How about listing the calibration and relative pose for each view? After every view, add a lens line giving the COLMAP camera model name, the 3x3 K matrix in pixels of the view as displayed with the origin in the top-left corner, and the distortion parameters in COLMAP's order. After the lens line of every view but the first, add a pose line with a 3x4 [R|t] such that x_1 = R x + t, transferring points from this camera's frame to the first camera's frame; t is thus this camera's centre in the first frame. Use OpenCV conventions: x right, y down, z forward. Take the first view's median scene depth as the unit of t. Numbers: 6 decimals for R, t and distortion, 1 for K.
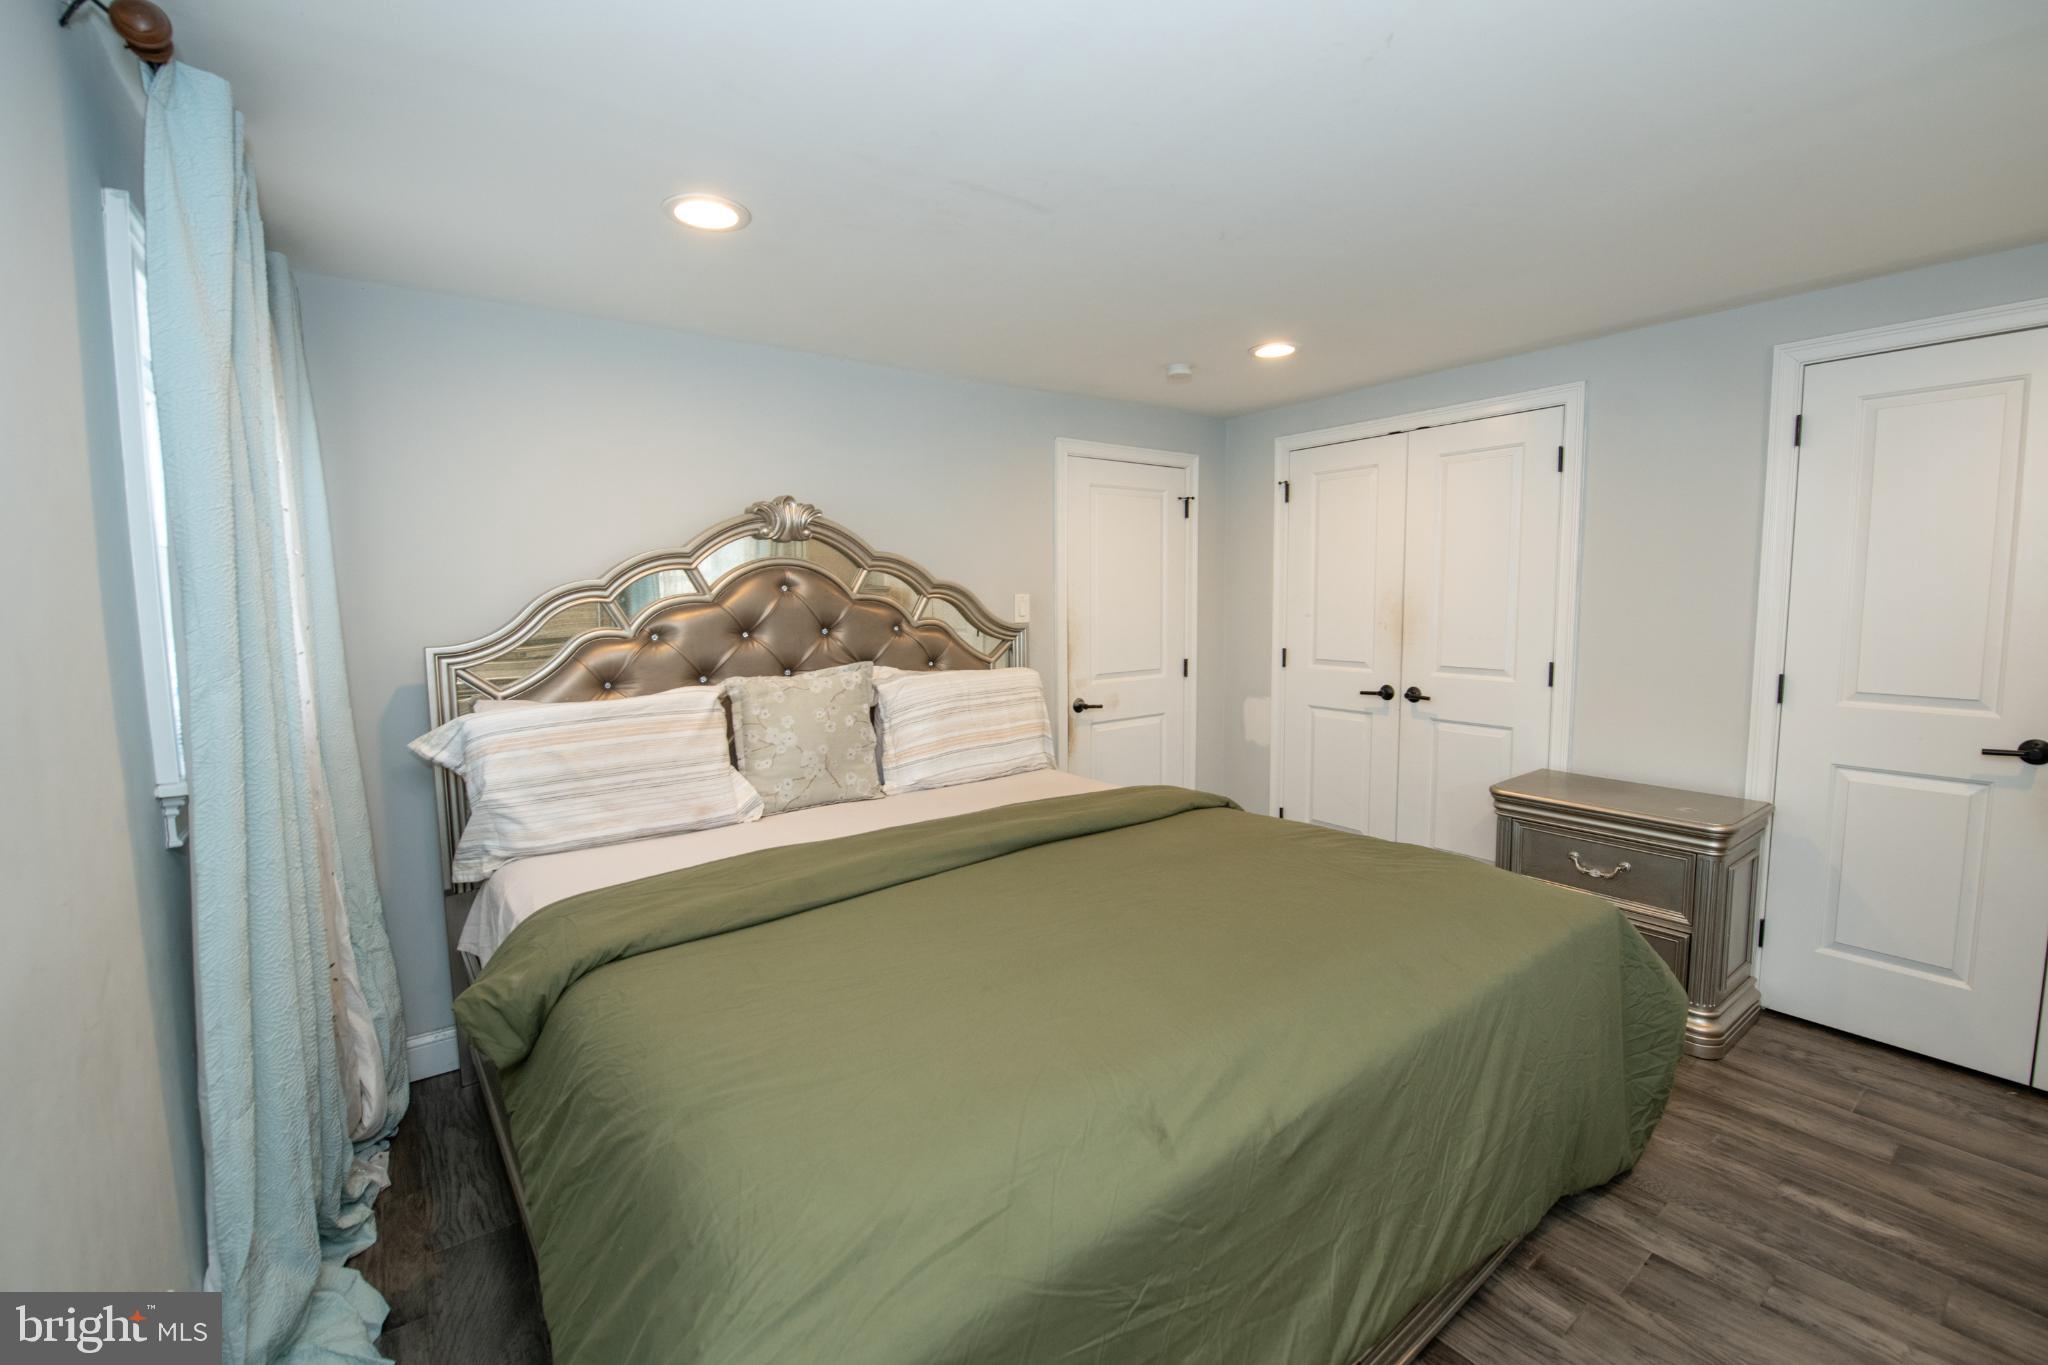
lens RADIAL K [[854.7, 0, 1024.3], [0, 854.7, 672.7], [0, 0, 1]] dist [-0.015881, -0.002196]
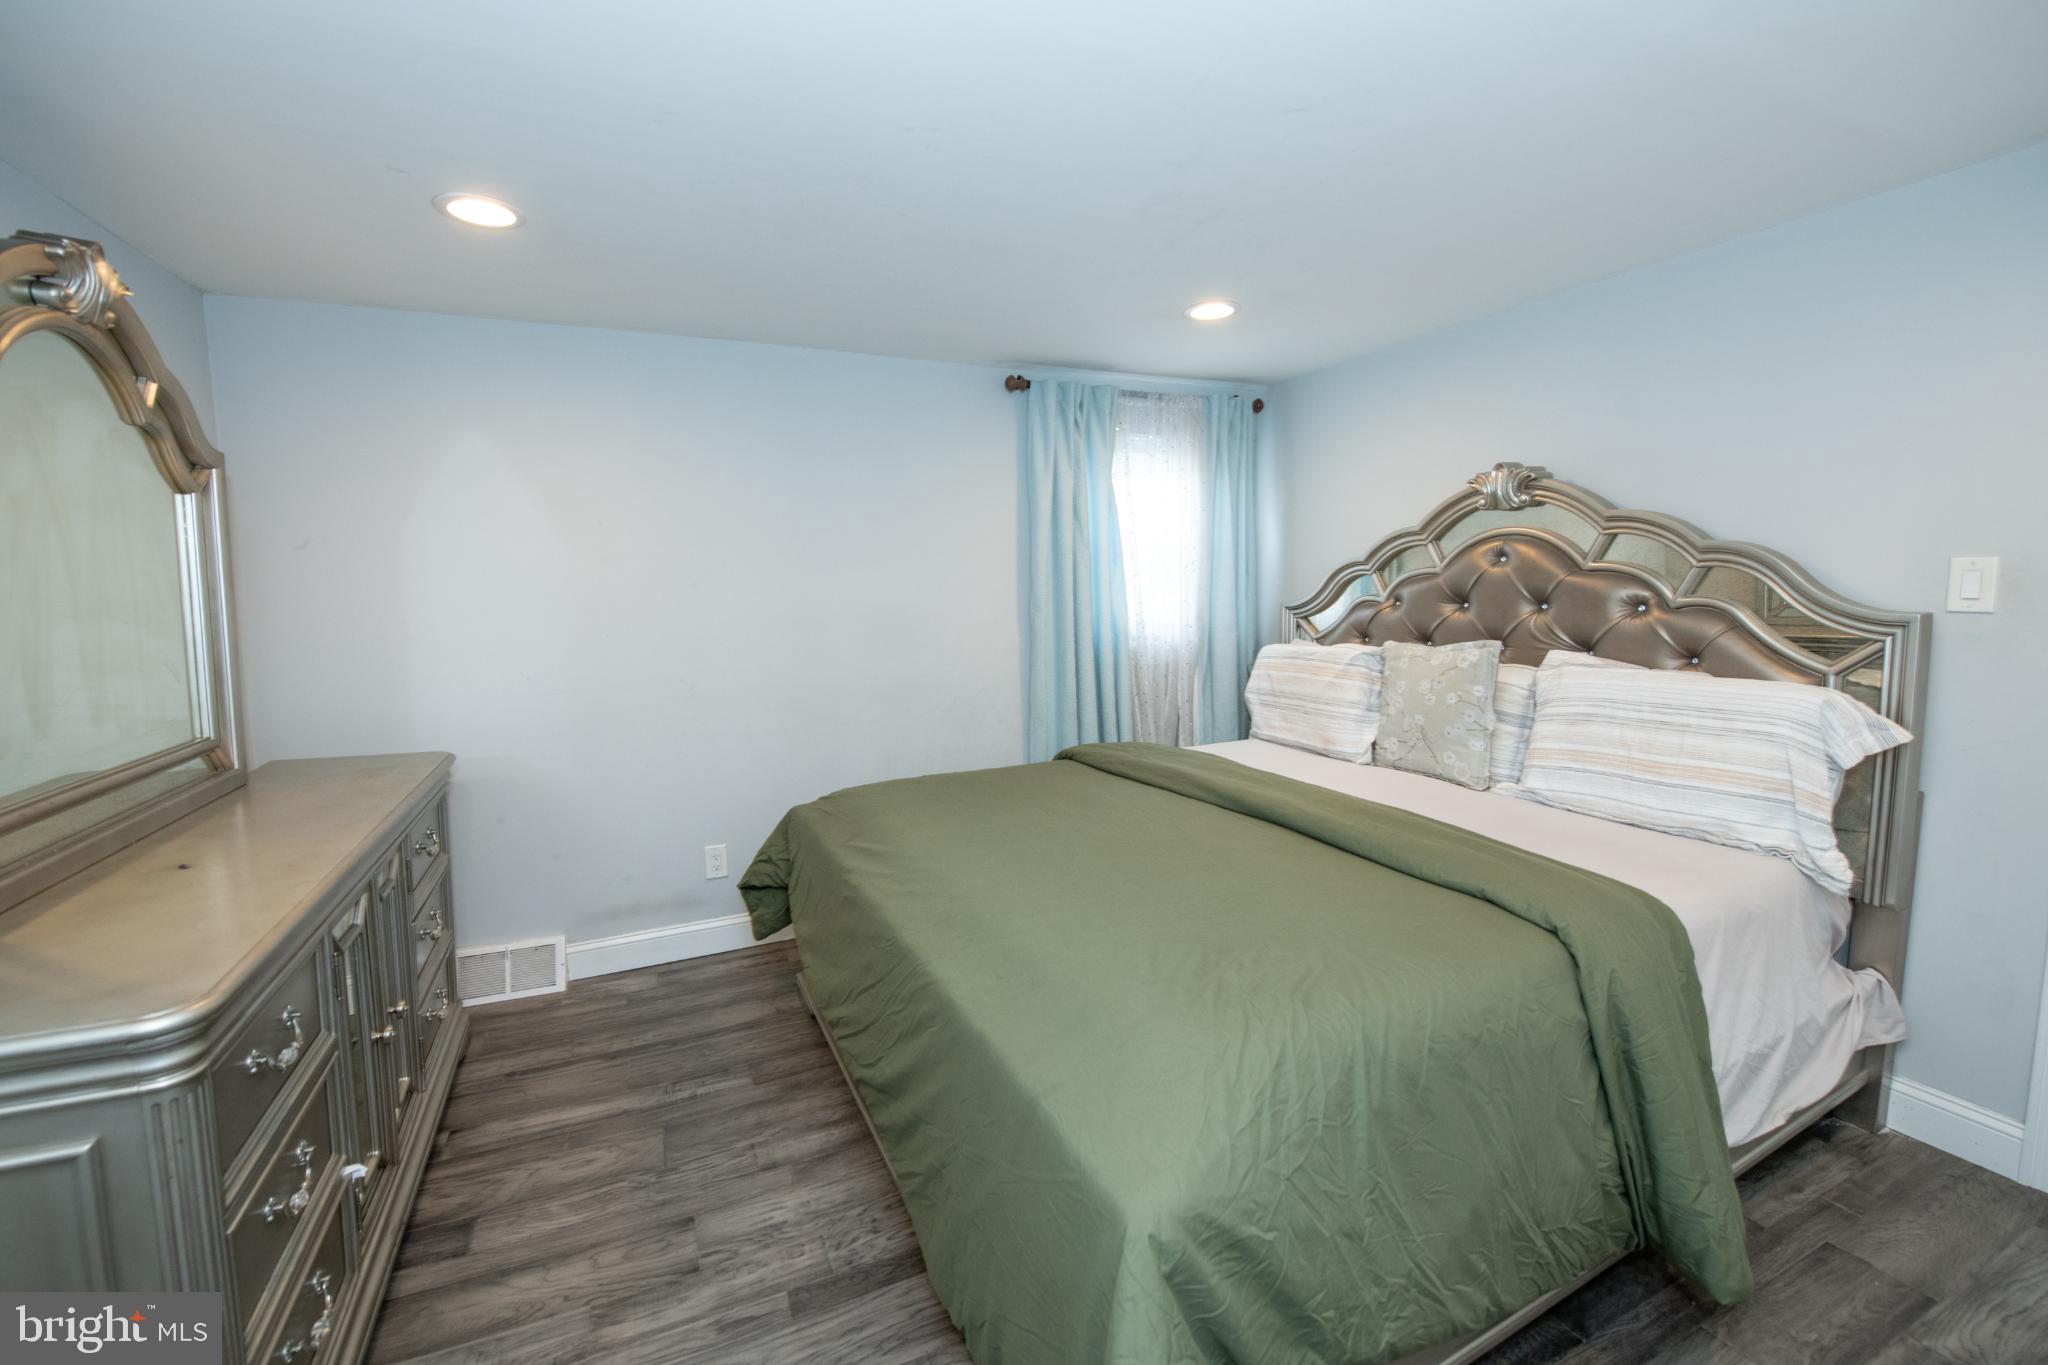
lens RADIAL K [[854.7, 0, 1024.3], [0, 854.7, 672.7], [0, 0, 1]] dist [-0.015881, -0.002196]
pose [[-0.204784, 0.123031, -0.971044, 0.835747], [-0.060310, 0.988598, 0.137974, -0.077258], [0.976947, 0.086819, -0.195029, 0.719837]]
